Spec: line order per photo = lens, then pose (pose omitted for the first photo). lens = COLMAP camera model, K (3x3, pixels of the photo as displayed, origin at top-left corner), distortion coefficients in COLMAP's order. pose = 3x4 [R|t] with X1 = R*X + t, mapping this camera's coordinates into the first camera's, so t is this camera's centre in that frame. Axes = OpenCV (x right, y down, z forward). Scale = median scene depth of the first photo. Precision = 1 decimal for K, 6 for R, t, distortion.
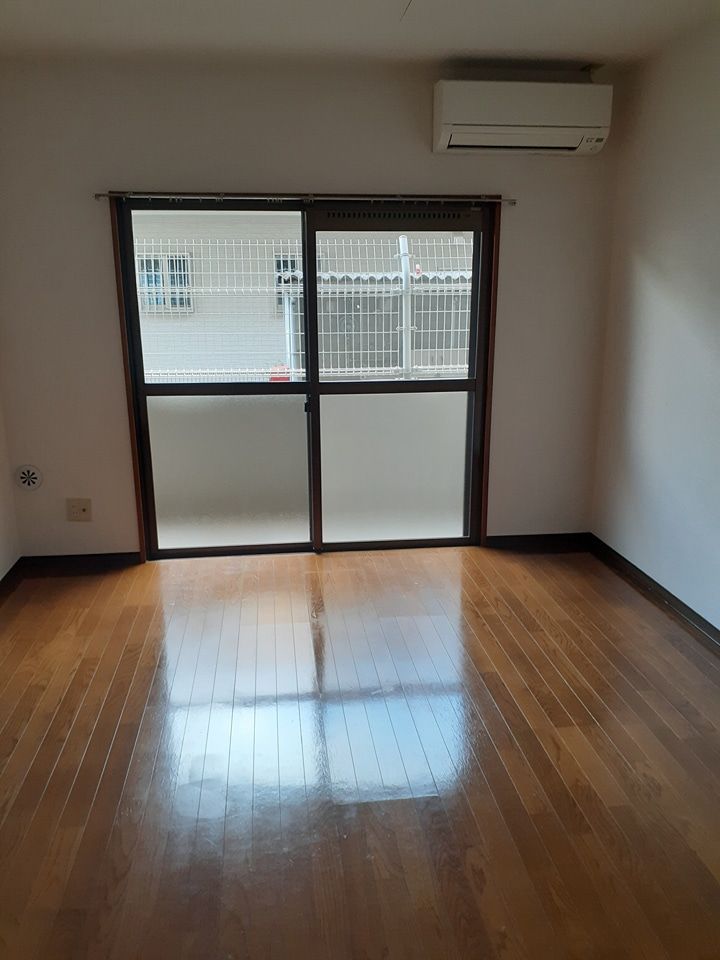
lens RADIAL K [[763.2, 0, 360.0], [0, 763.2, 480.0], [0, 0, 1]] dist [-0.044205, -0.001865]
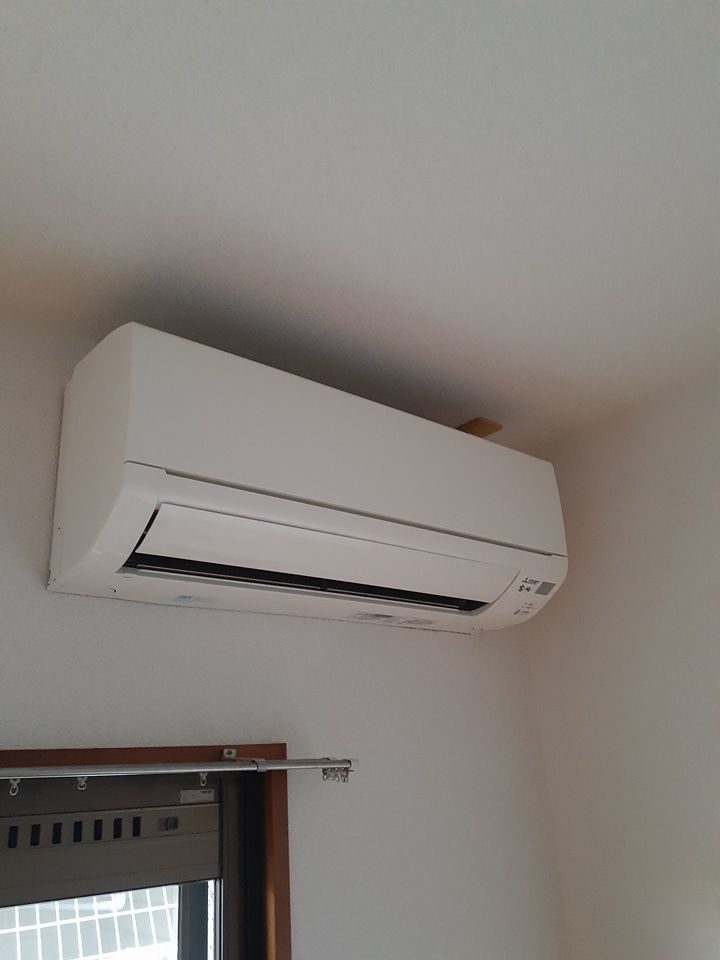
lens RADIAL K [[763.2, 0, 360.0], [0, 763.2, 480.0], [0, 0, 1]] dist [-0.044205, -0.001865]
pose [[0.845986, 0.158176, 0.509203, 0.045856], [0.186483, 0.806903, -0.560475, -0.291005], [-0.499531, 0.569112, 0.653131, 0.740358]]
